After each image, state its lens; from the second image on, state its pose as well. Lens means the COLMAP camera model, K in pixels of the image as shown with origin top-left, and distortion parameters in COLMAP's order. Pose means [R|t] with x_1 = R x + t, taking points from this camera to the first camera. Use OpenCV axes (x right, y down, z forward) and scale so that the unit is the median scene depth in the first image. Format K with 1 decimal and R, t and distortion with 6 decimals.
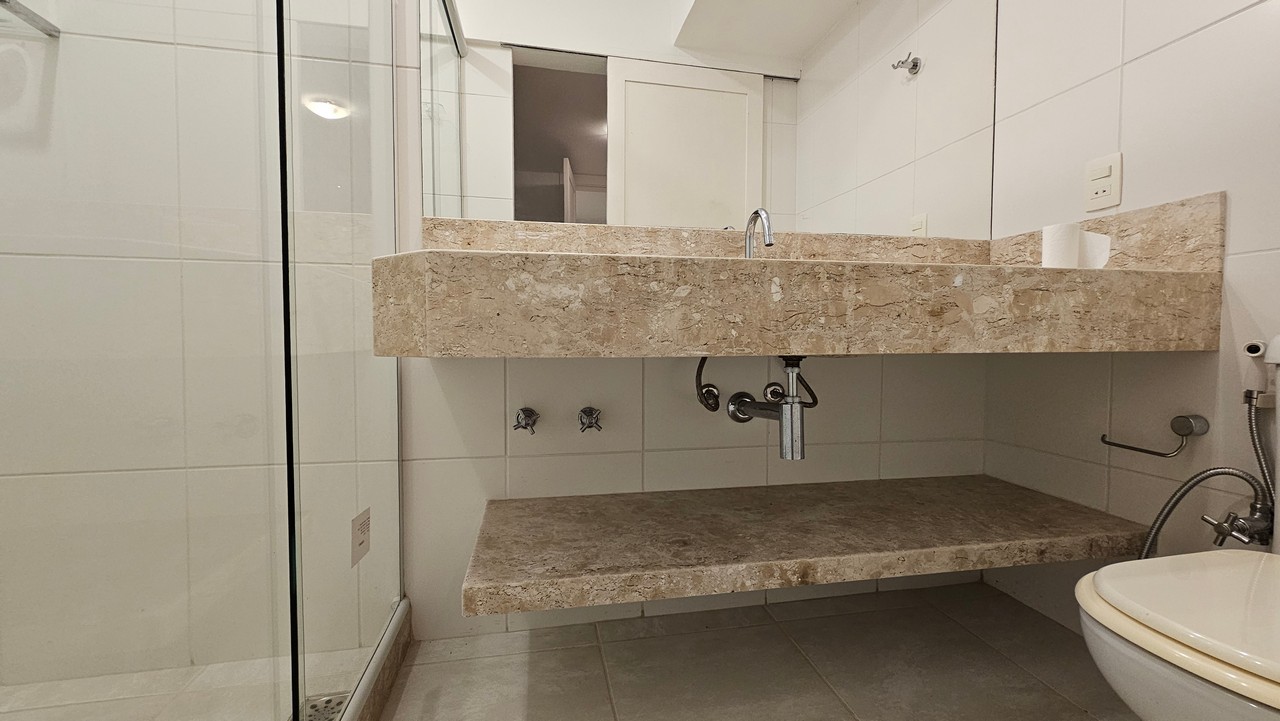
lens RADIAL K [[526.4, 0, 640.0], [0, 526.4, 360.5], [0, 0, 1]] dist [0.000480, 0.000015]
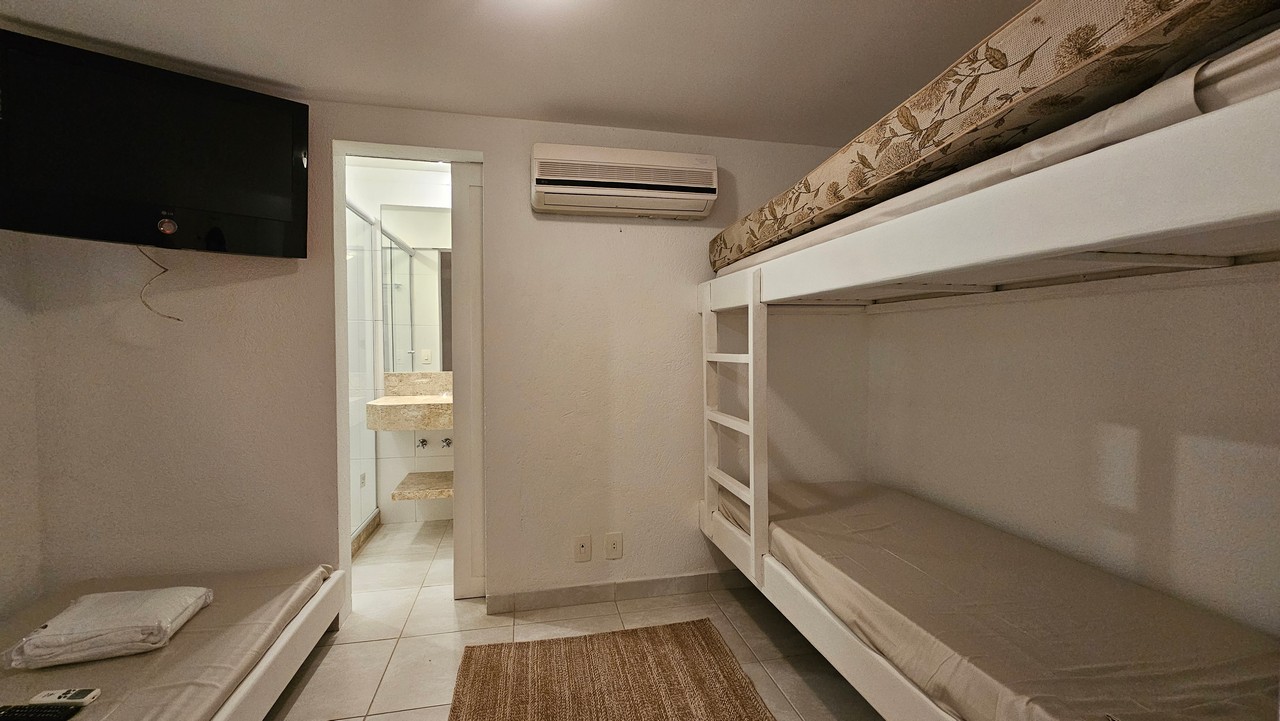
lens RADIAL K [[526.4, 0, 640.0], [0, 526.4, 360.5], [0, 0, 1]] dist [0.000480, 0.000015]
pose [[0.999917, -0.002962, 0.012545, 0.966429], [0.003100, 0.999935, -0.010990, -0.312461], [-0.012512, 0.011028, 0.999861, -1.926119]]
